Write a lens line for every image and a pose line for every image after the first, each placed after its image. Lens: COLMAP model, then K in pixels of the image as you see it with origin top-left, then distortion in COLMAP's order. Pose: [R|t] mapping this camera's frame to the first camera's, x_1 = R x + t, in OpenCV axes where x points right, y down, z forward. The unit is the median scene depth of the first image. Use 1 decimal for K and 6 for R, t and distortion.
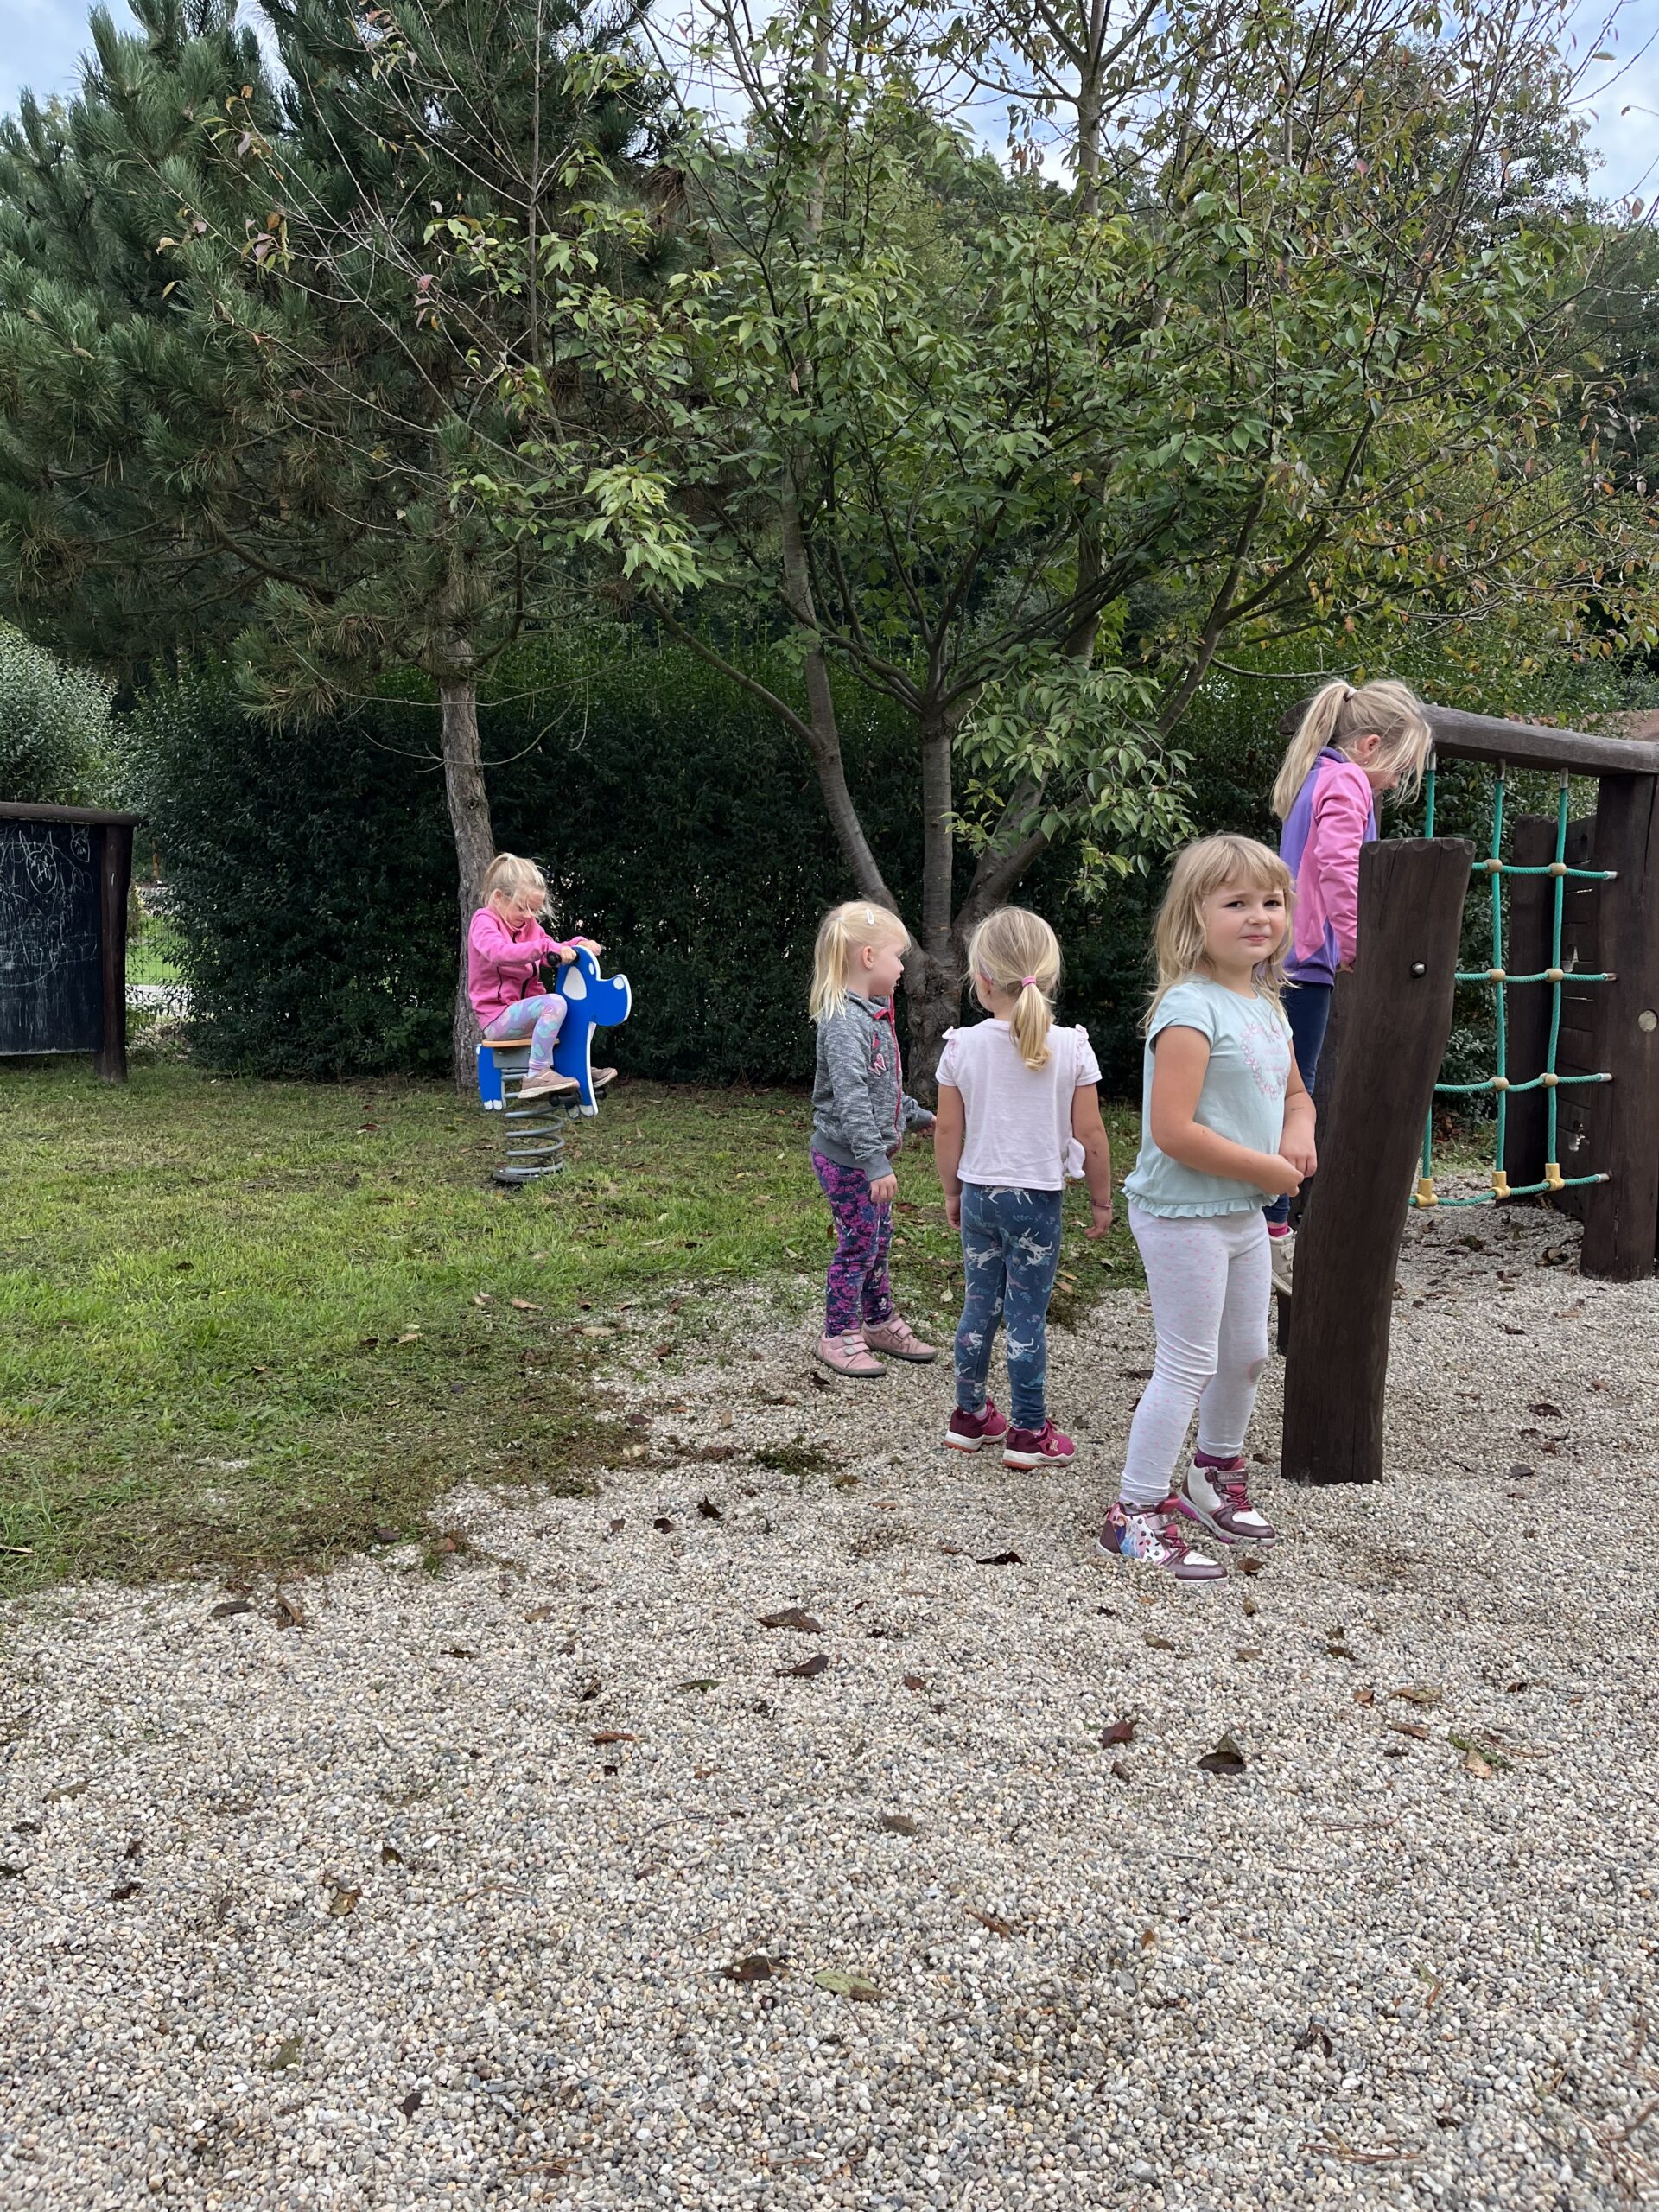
lens RADIAL K [[1666.6, 0, 850.1], [0, 1666.6, 1102.0], [0, 0, 1]] dist [0.073450, -0.106939]
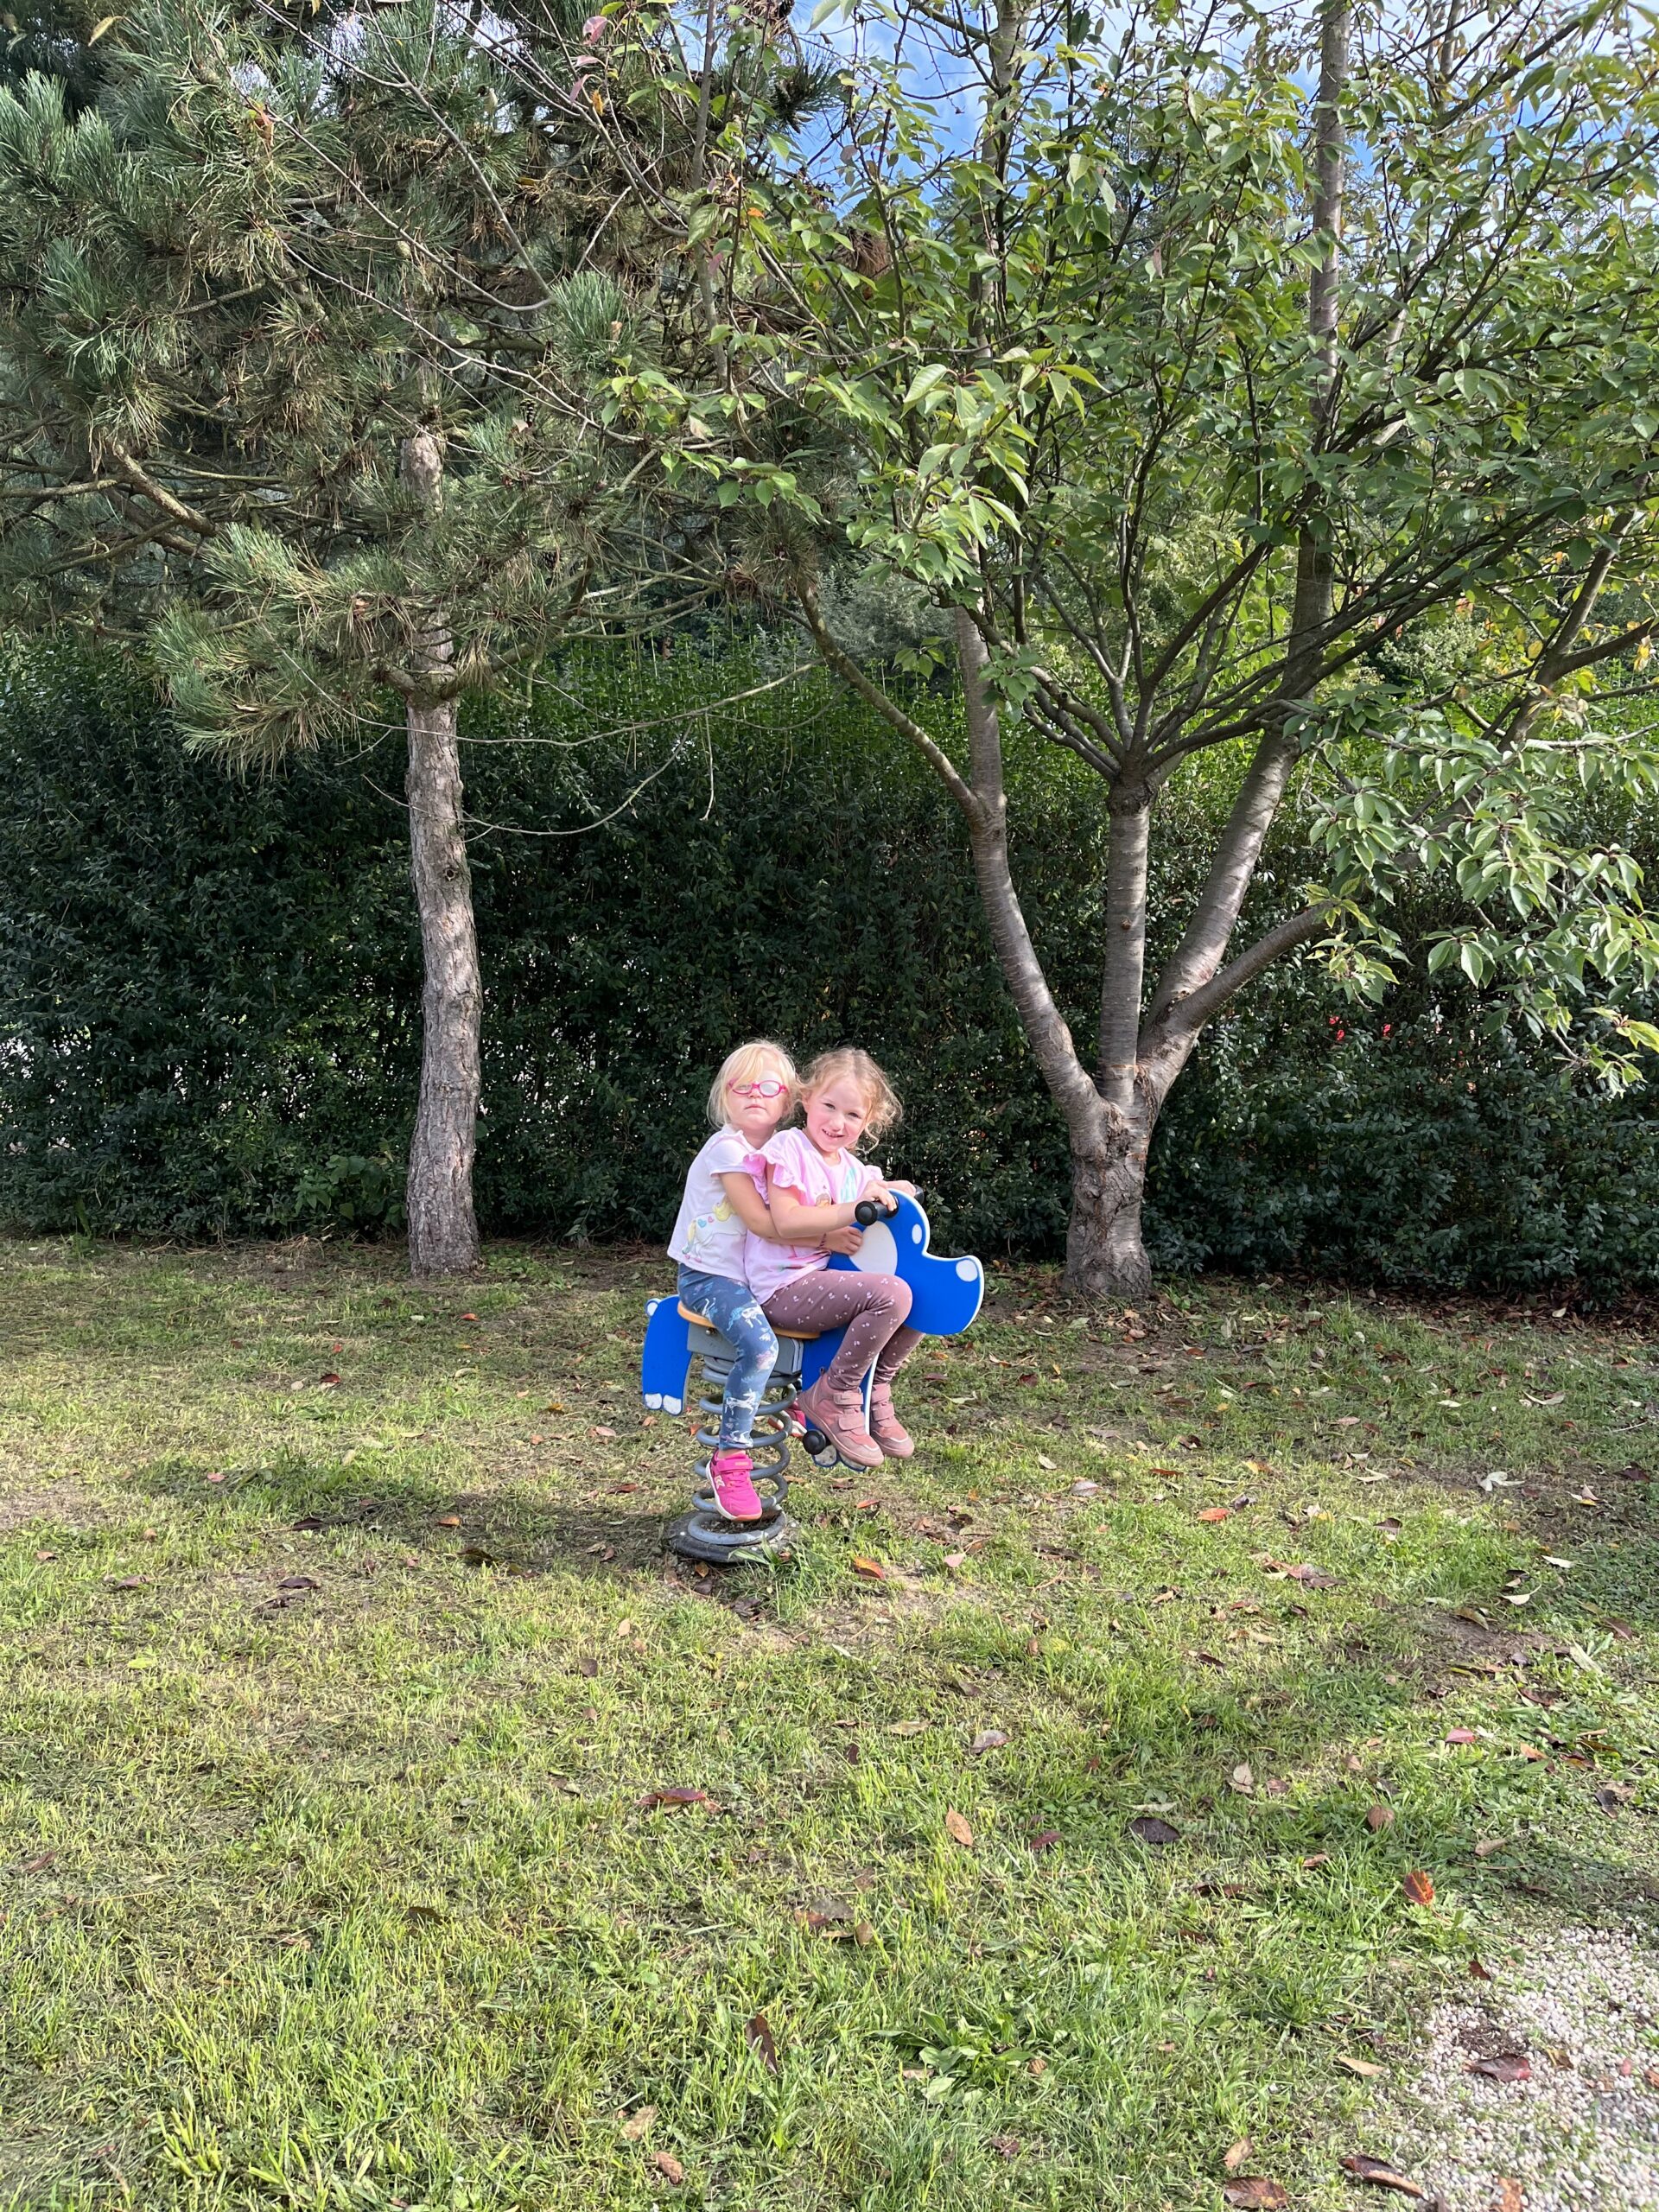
lens RADIAL K [[1662.7, 0, 862.7], [0, 1662.7, 1104.3], [0, 0, 1]] dist [0.078550, -0.115826]
pose [[0.987218, 0.007165, 0.159215, -0.227332], [-0.006082, 0.999955, -0.007294, -0.105359], [-0.159260, 0.006232, 0.987217, 0.382790]]
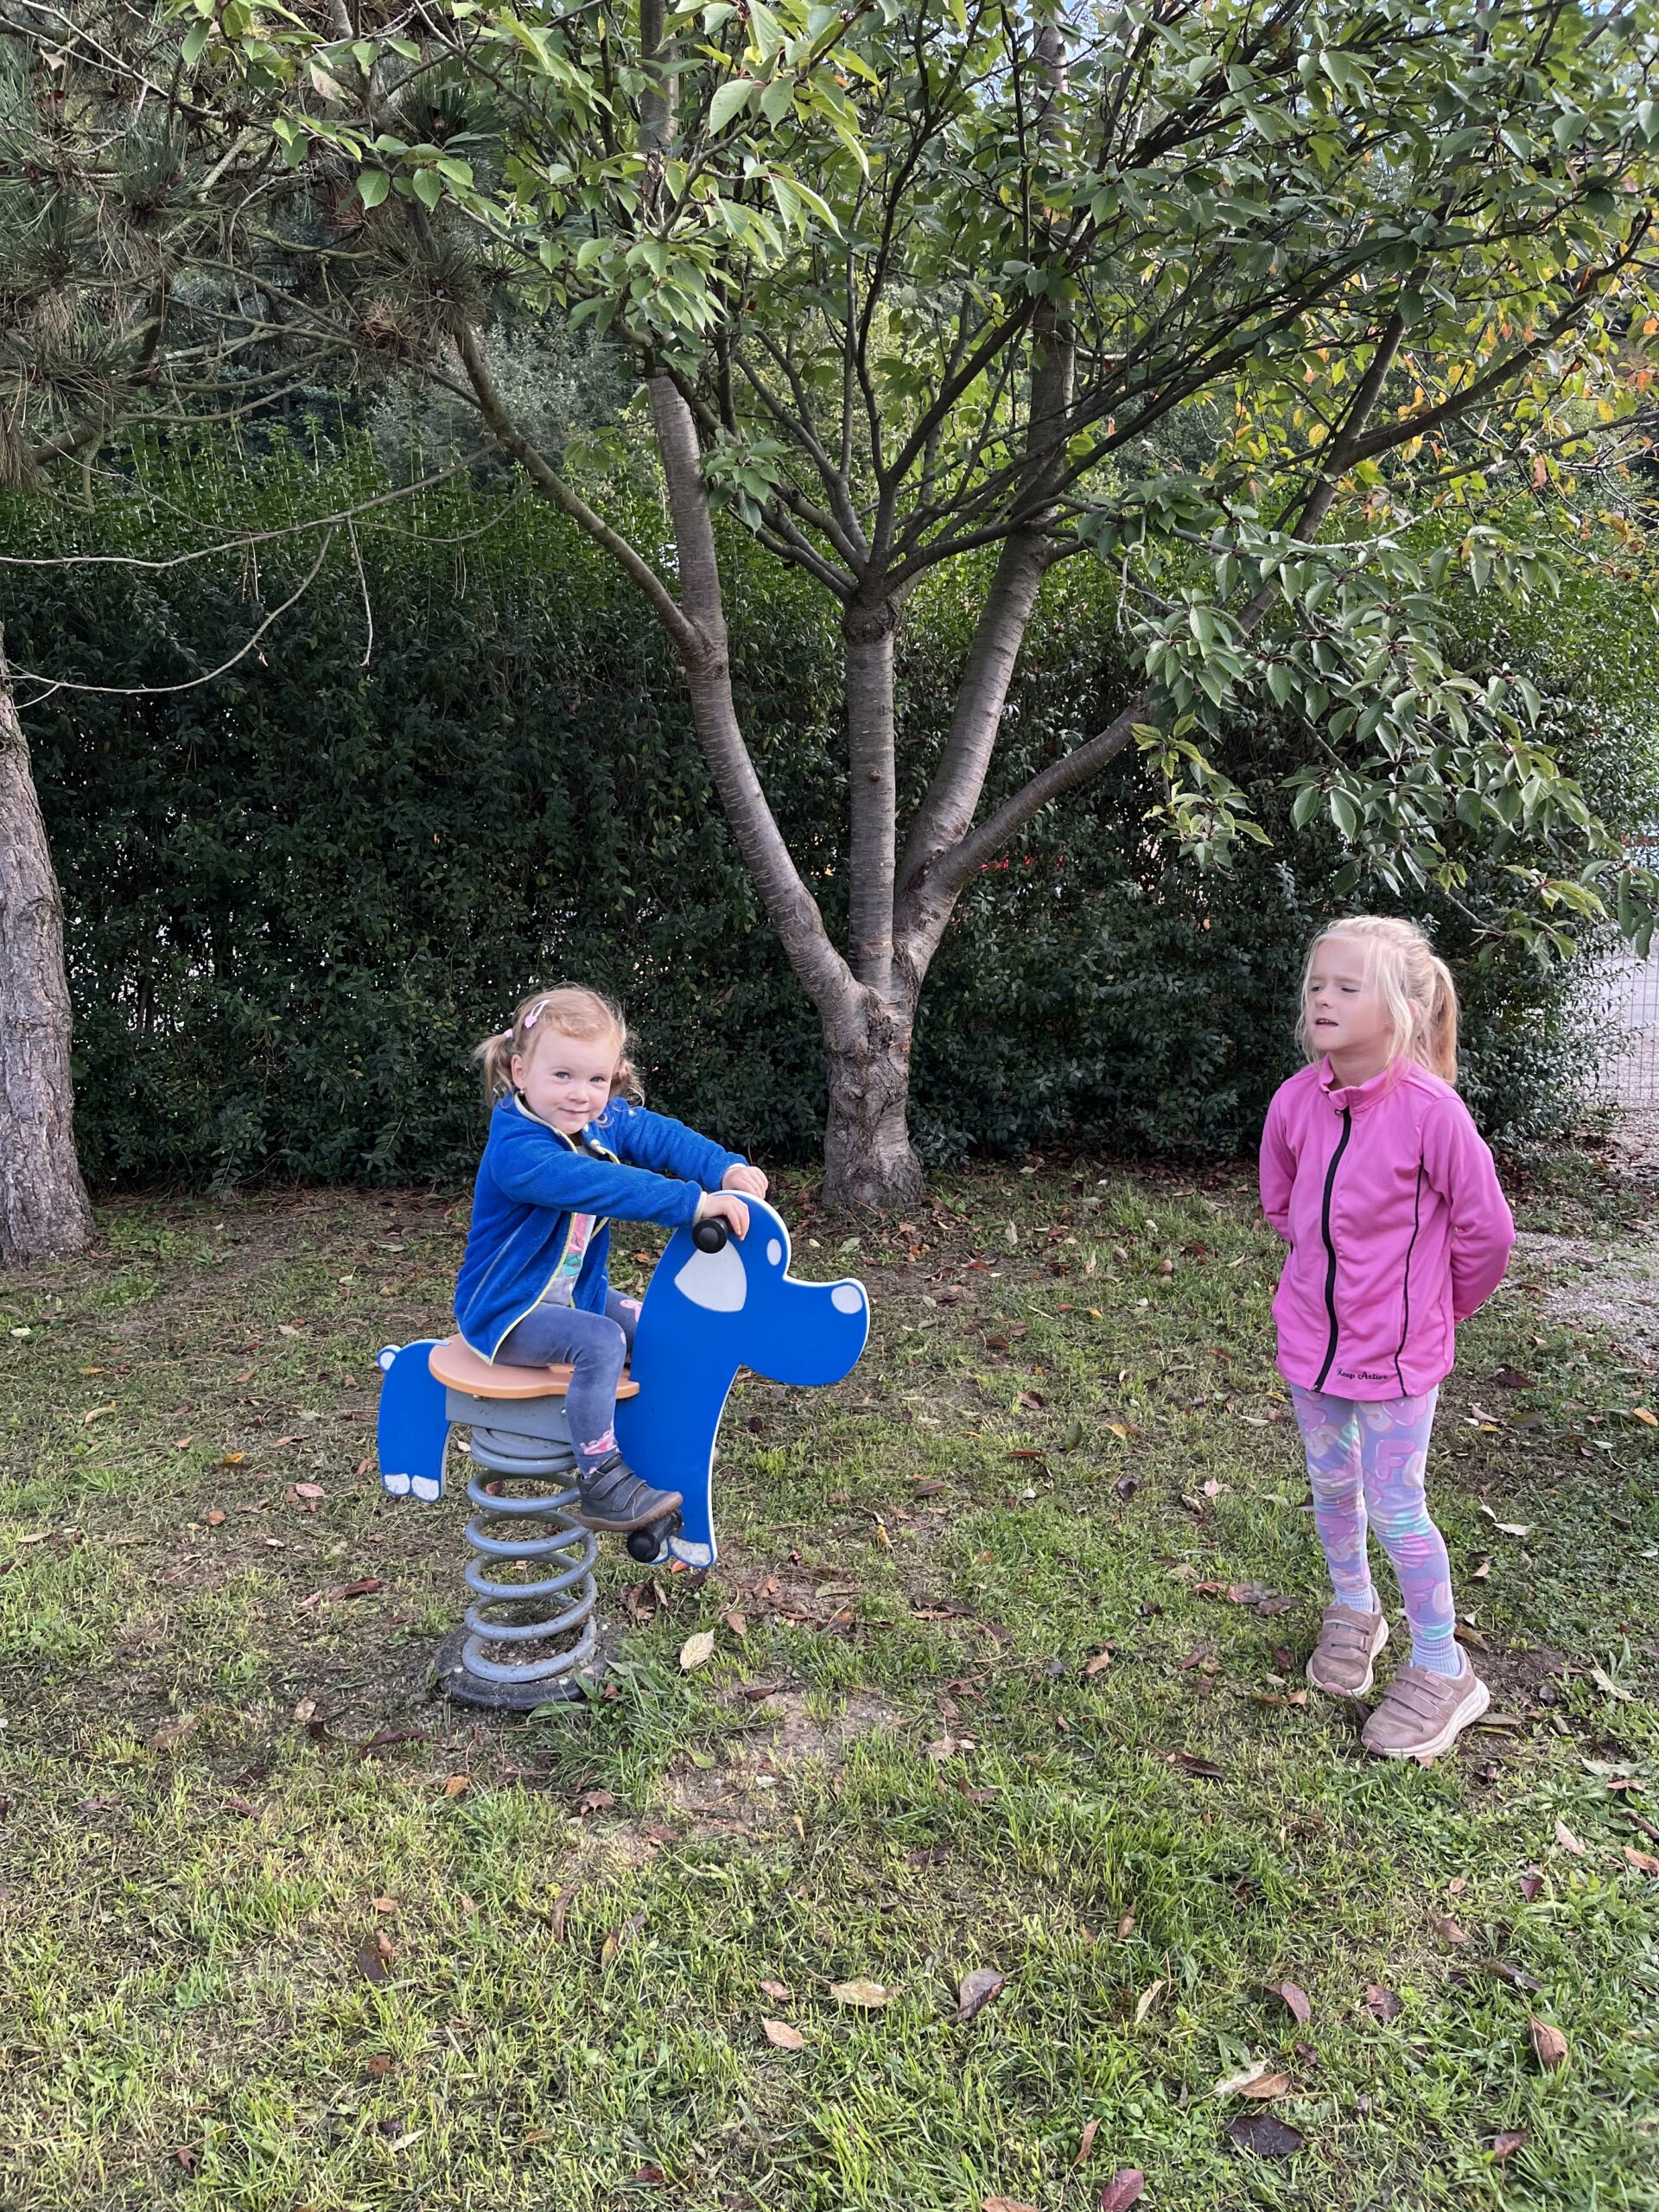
lens RADIAL K [[1666.6, 0, 850.1], [0, 1666.6, 1102.0], [0, 0, 1]] dist [0.073450, -0.106939]
pose [[0.929071, -0.091118, 0.358503, -0.242190], [0.060824, 0.993626, 0.094913, -0.135863], [-0.364866, -0.066375, 0.928691, 0.539581]]
